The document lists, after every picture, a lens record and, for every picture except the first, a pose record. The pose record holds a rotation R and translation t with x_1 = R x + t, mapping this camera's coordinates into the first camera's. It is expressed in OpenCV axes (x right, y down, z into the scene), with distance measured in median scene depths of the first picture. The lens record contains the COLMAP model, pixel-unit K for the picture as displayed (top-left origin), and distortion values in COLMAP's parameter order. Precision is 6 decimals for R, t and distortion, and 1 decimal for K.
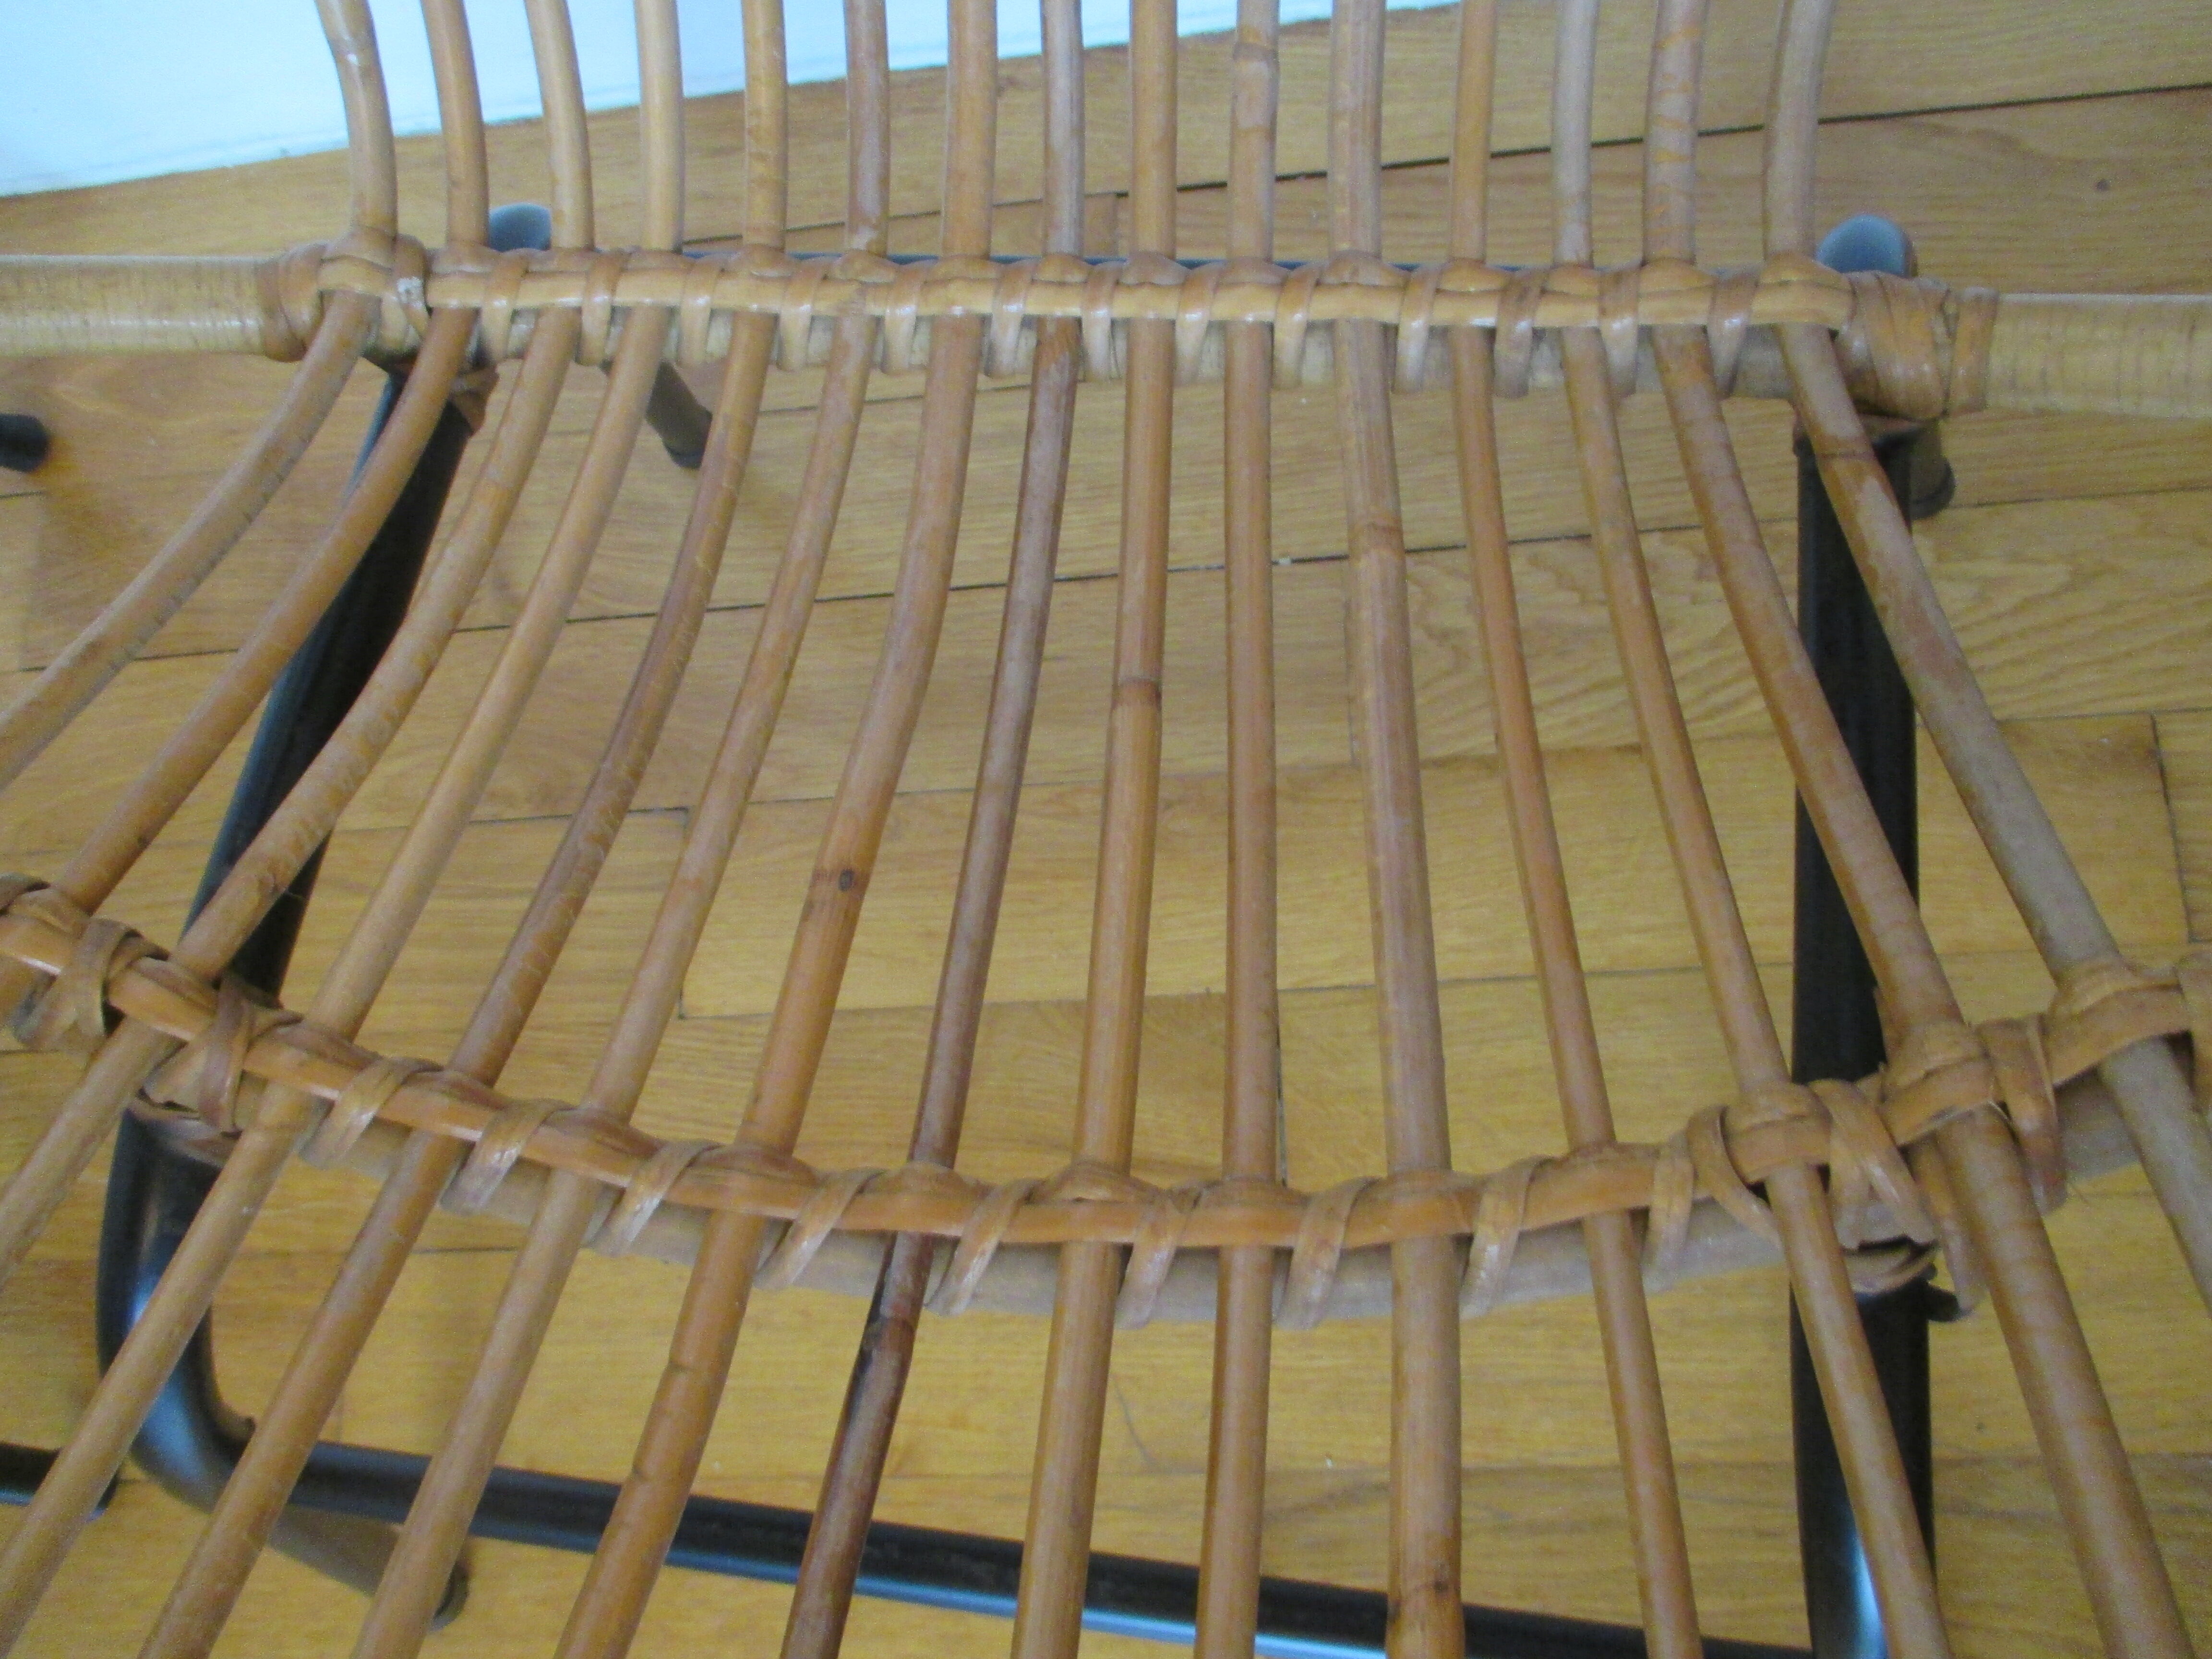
lens RADIAL K [[1834.3, 0, 1128.4], [0, 1834.3, 793.7], [0, 0, 1]] dist [-0.064444, 0.067482]
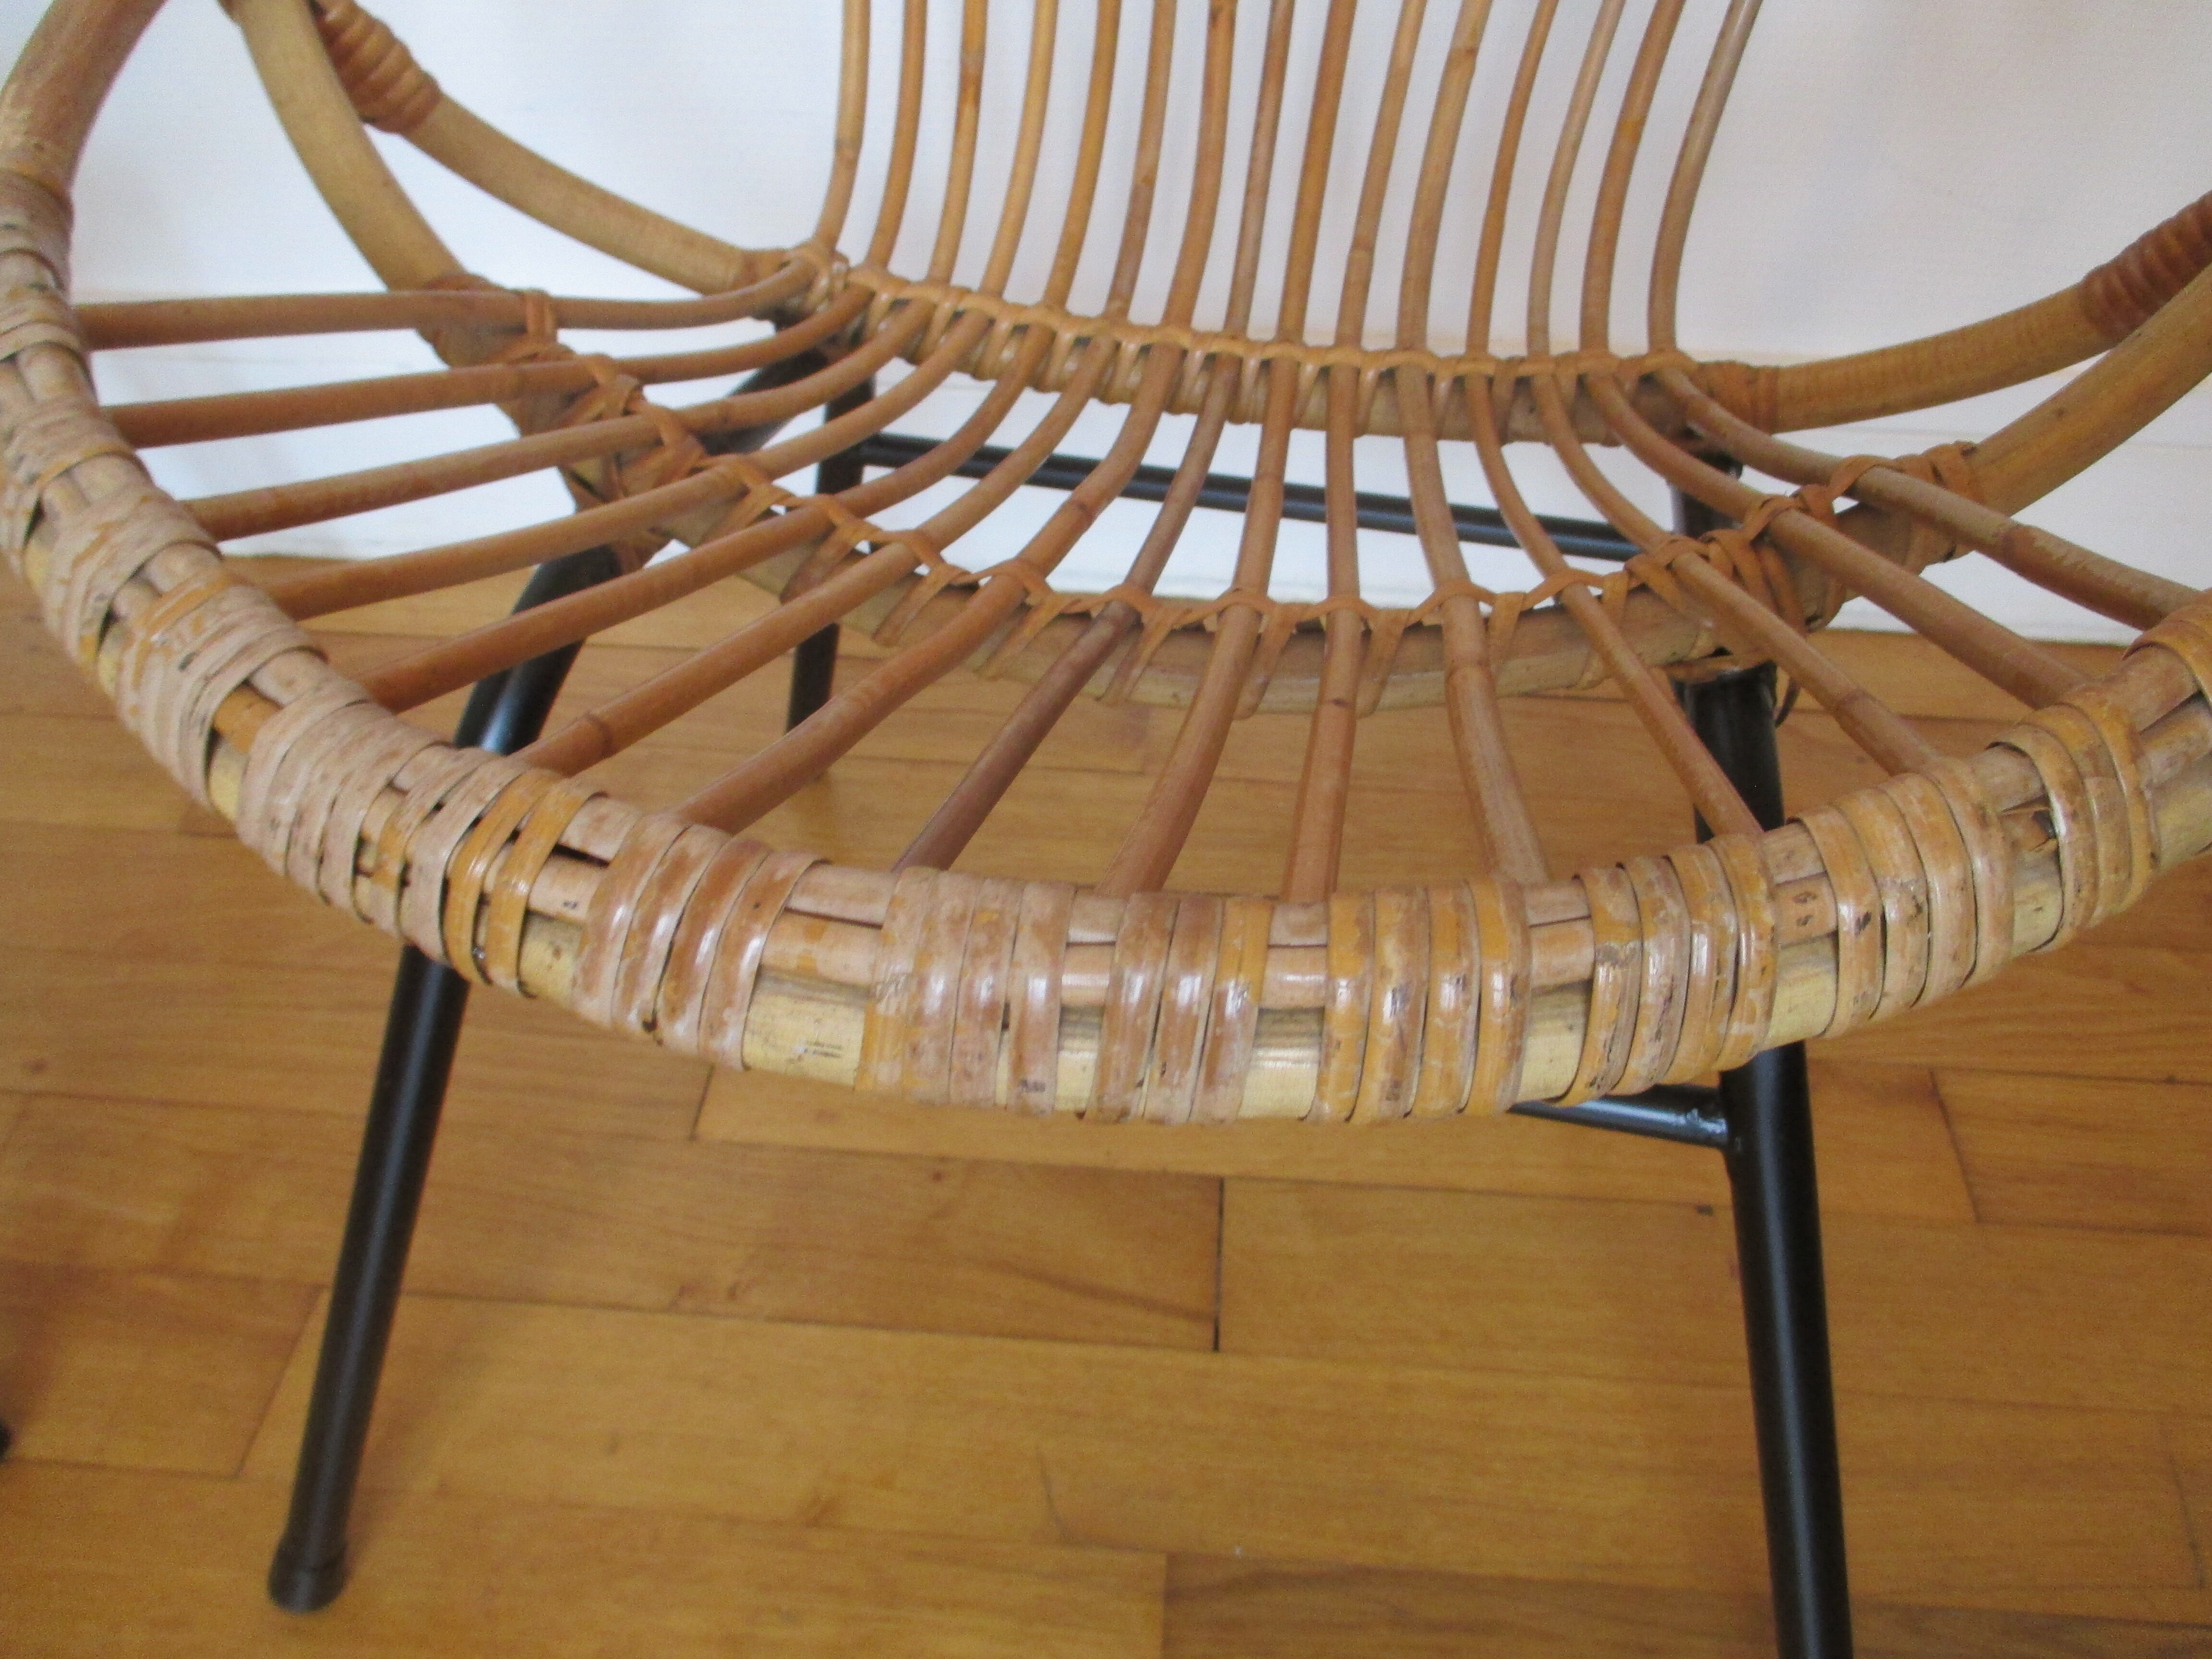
lens RADIAL K [[1834.3, 0, 1128.4], [0, 1834.3, 793.7], [0, 0, 1]] dist [-0.064444, 0.067482]
pose [[0.982294, 0.183588, 0.037344, -0.069117], [-0.134056, 0.828018, -0.544440, 0.578953], [-0.130874, 0.529794, 0.837968, -0.093616]]
